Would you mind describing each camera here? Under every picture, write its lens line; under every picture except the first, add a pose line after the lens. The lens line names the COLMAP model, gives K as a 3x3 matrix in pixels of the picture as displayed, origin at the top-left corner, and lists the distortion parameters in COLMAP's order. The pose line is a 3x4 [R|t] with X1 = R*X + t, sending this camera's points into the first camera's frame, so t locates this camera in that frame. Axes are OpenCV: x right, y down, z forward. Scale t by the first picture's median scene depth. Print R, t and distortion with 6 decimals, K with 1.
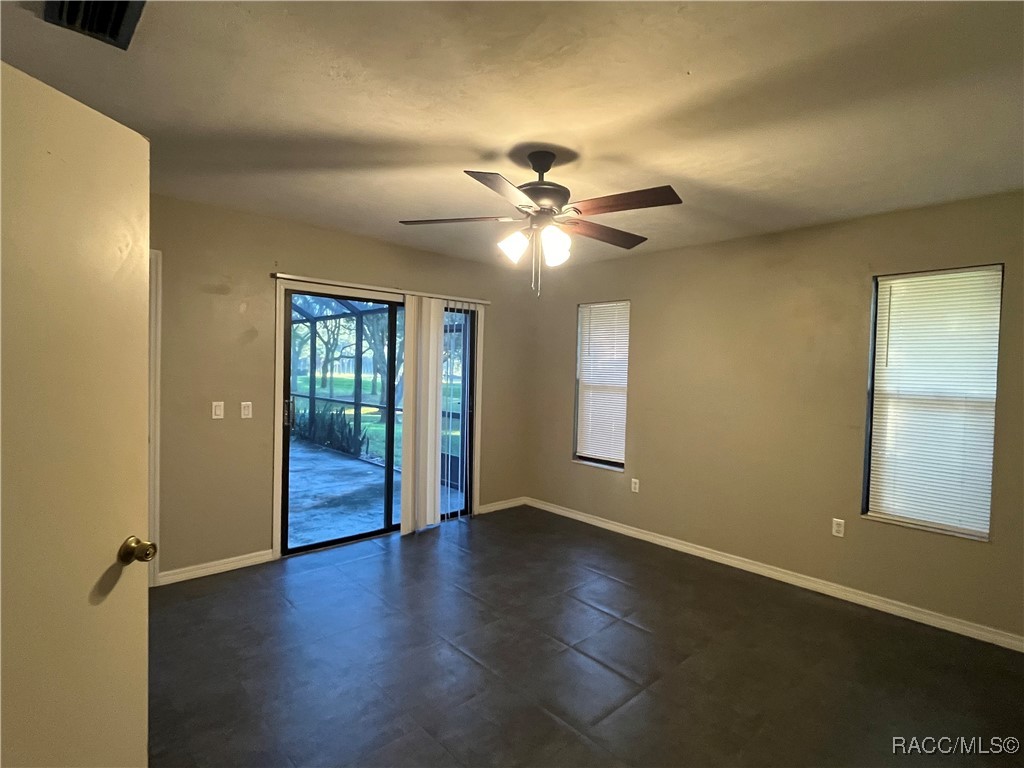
lens RADIAL K [[519.4, 0, 511.9], [0, 519.4, 383.4], [0, 0, 1]] dist [0.001270, -0.000036]
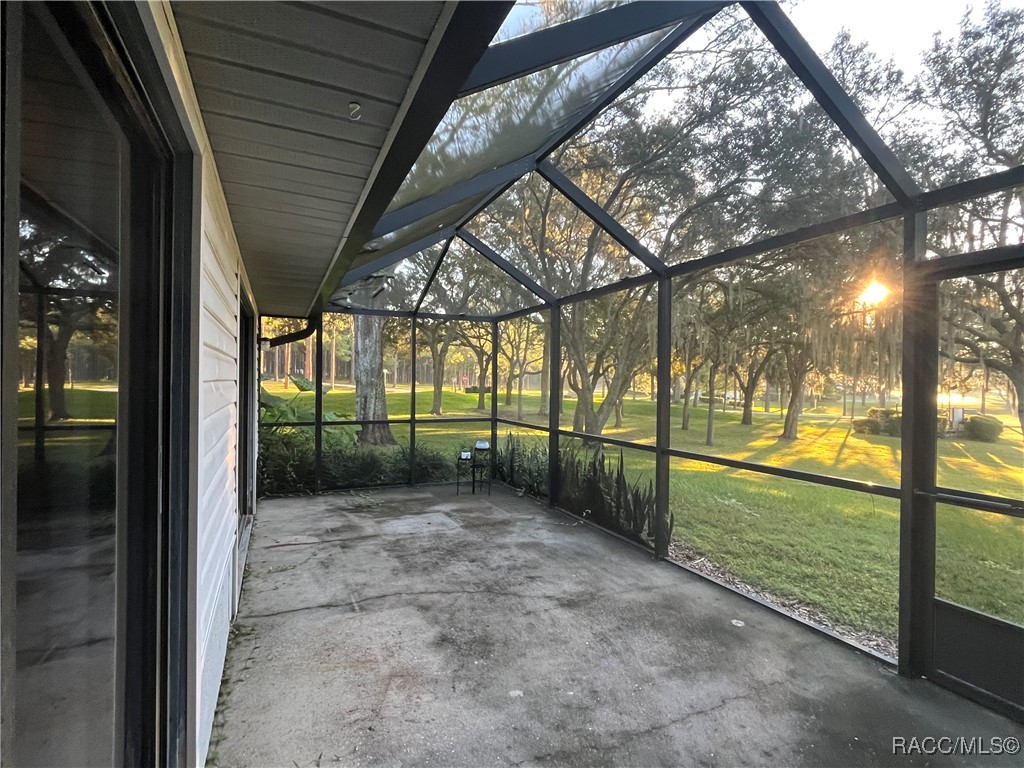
lens RADIAL K [[519.4, 0, 513.2], [0, 519.4, 384.3], [0, 0, 1]] dist [0.001270, -0.000036]
pose [[0.949878, -0.009884, -0.312465, -0.060465], [0.000766, 0.999571, -0.029292, -0.002343], [0.312620, 0.027584, 0.949478, 0.102553]]
